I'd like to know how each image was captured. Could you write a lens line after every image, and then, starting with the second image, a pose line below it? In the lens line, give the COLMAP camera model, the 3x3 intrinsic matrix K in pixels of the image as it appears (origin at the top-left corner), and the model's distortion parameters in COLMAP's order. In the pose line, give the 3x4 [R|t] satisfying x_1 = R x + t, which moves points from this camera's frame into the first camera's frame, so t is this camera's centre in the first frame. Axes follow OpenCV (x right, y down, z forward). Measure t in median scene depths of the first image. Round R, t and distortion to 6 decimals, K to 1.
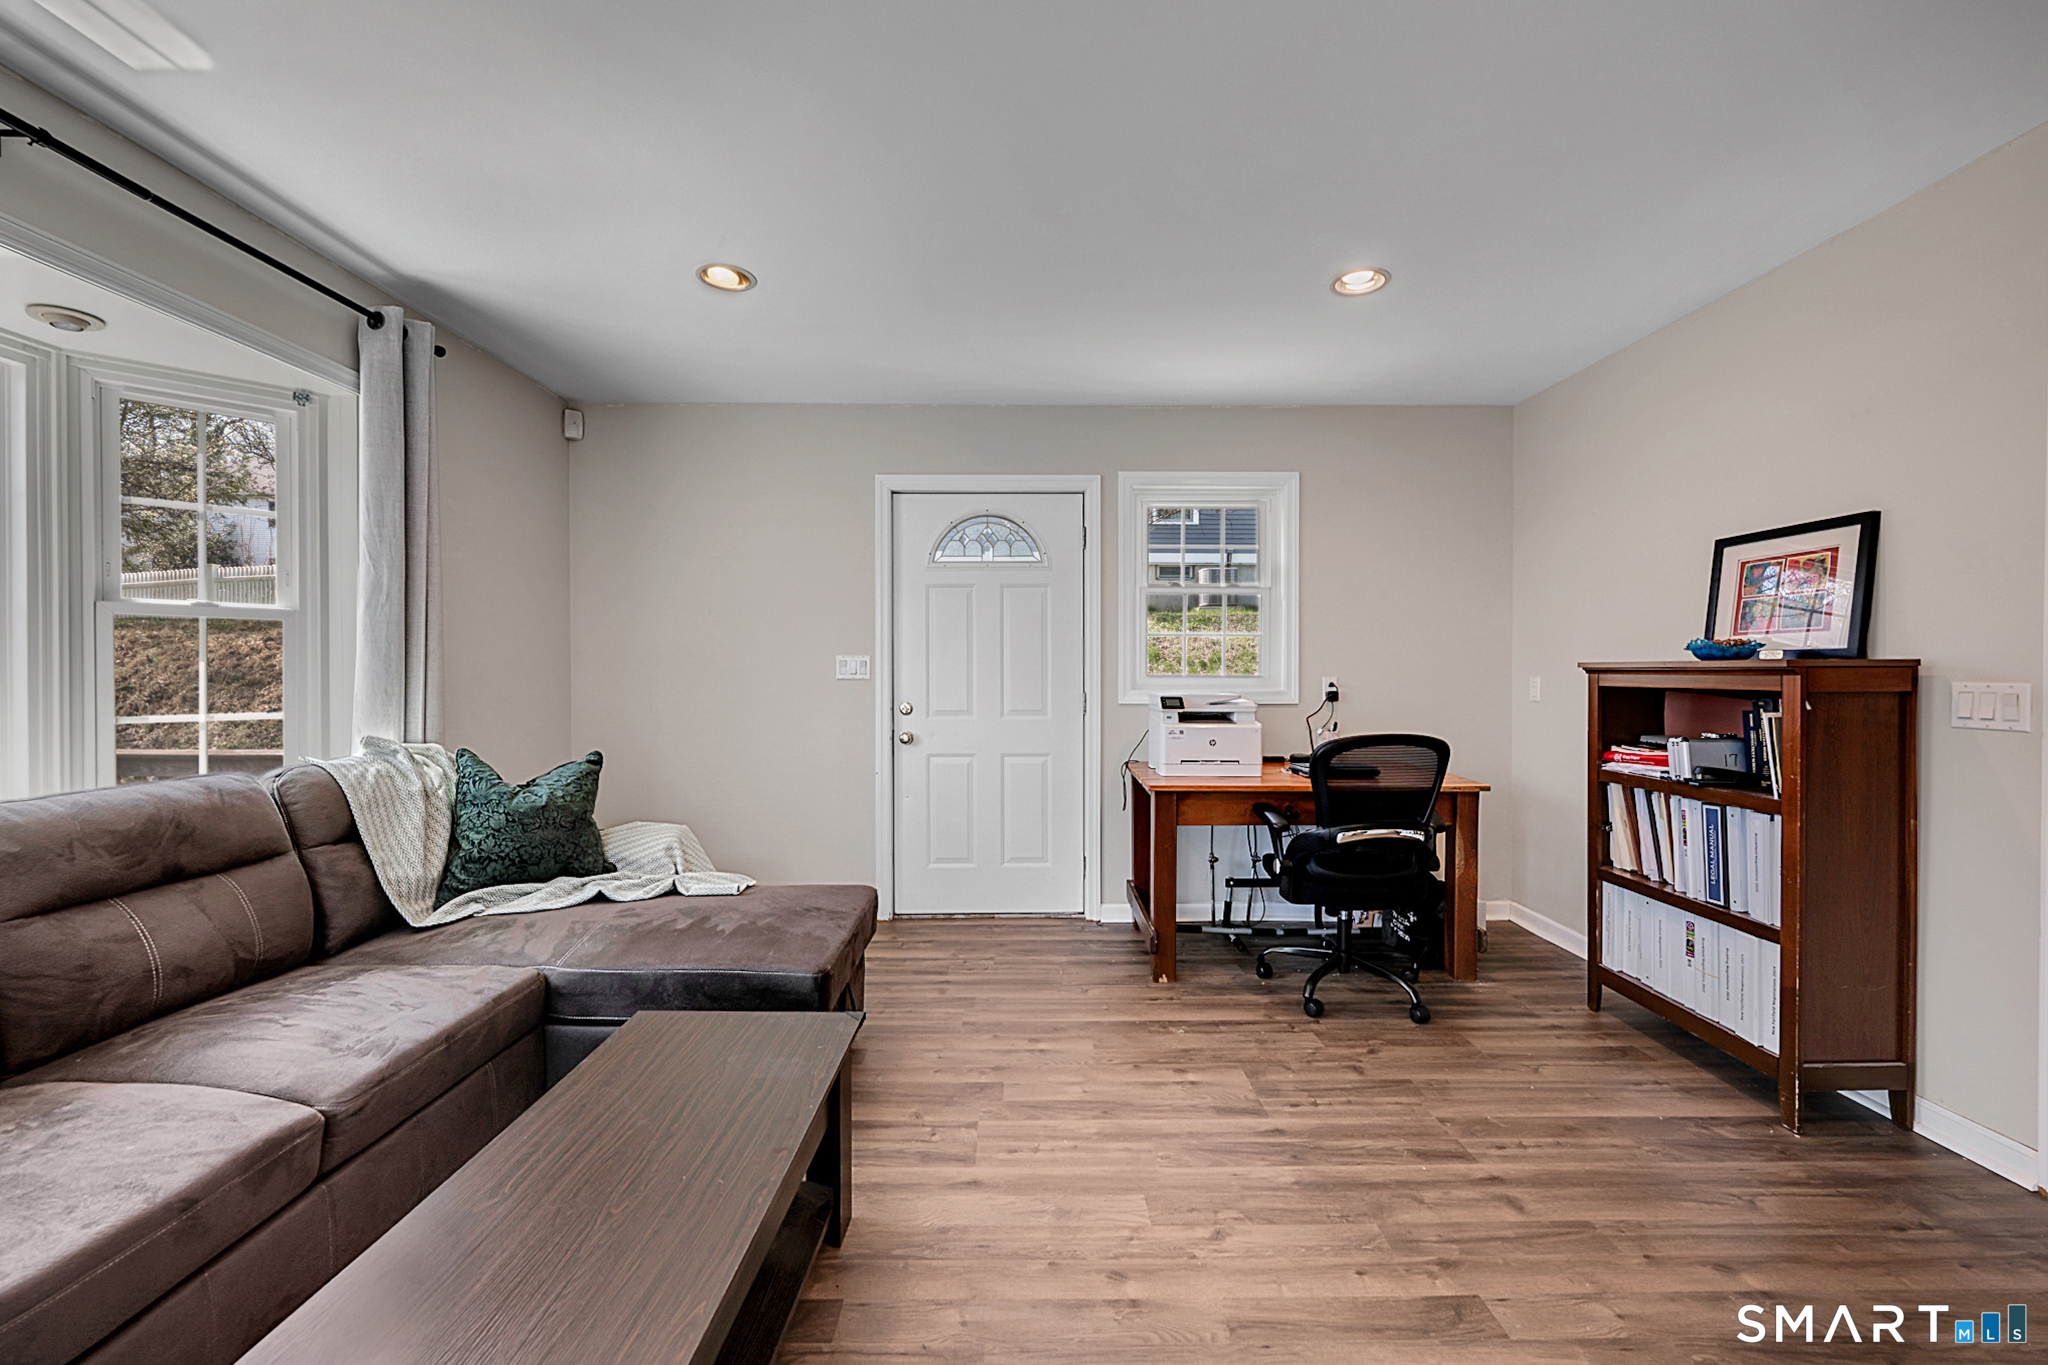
lens RADIAL K [[830.1, 0, 1020.0], [0, 830.1, 676.0], [0, 0, 1]] dist [-0.002097, -0.000702]
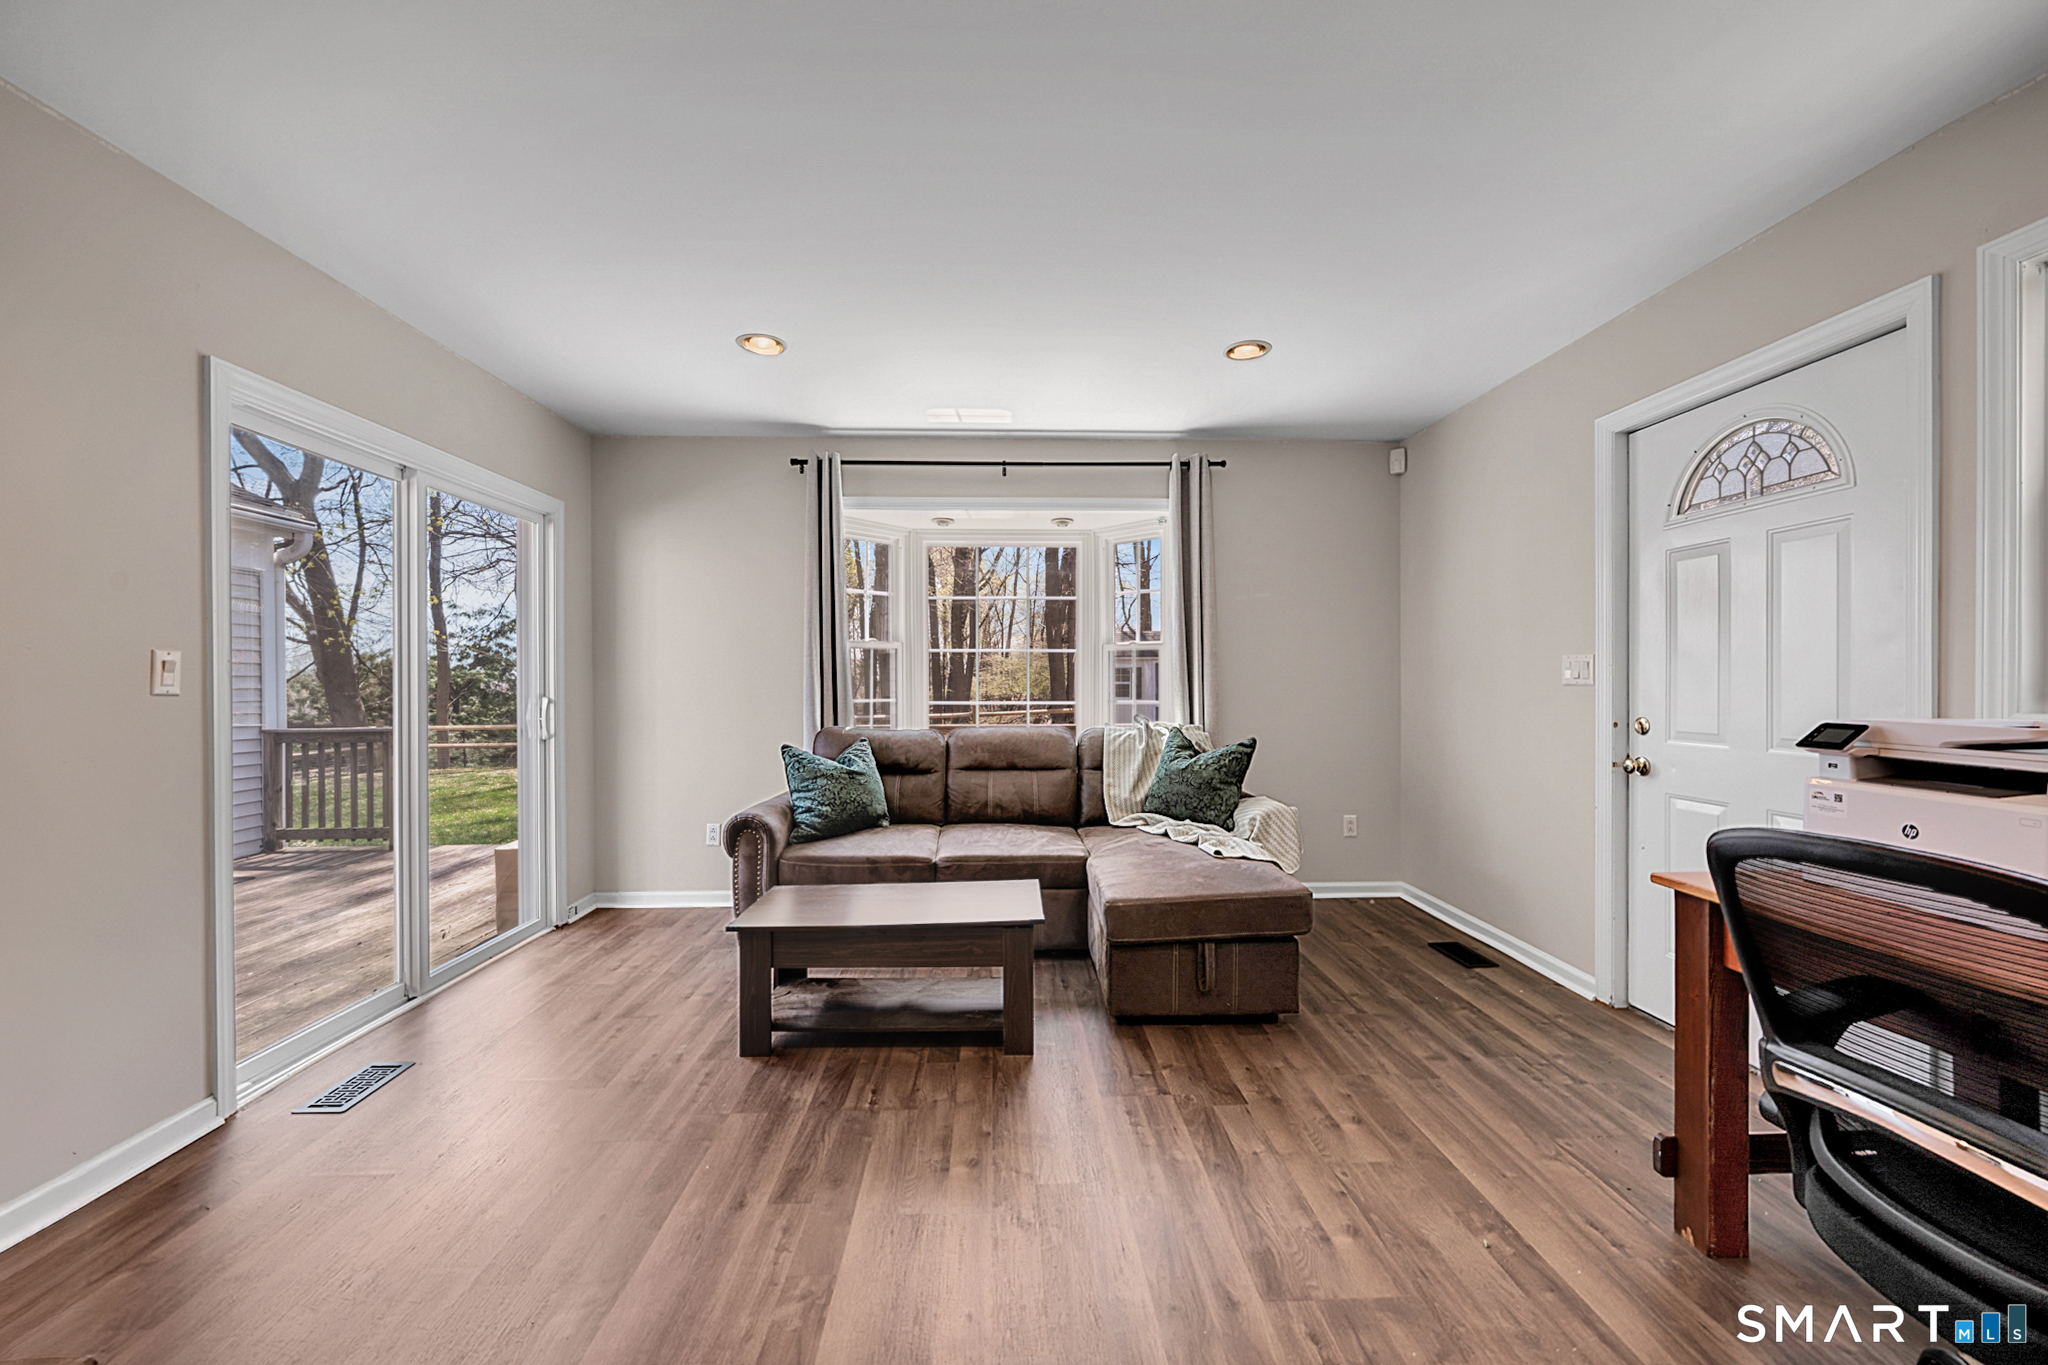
lens RADIAL K [[830.1, 0, 1018.7], [0, 830.1, 684.0], [0, 0, 1]] dist [-0.002097, -0.000702]
pose [[0.008700, 0.005811, -0.999945, 0.901059], [-0.000407, 0.999983, 0.005807, -0.002084], [0.999962, 0.000357, 0.008702, 0.699246]]
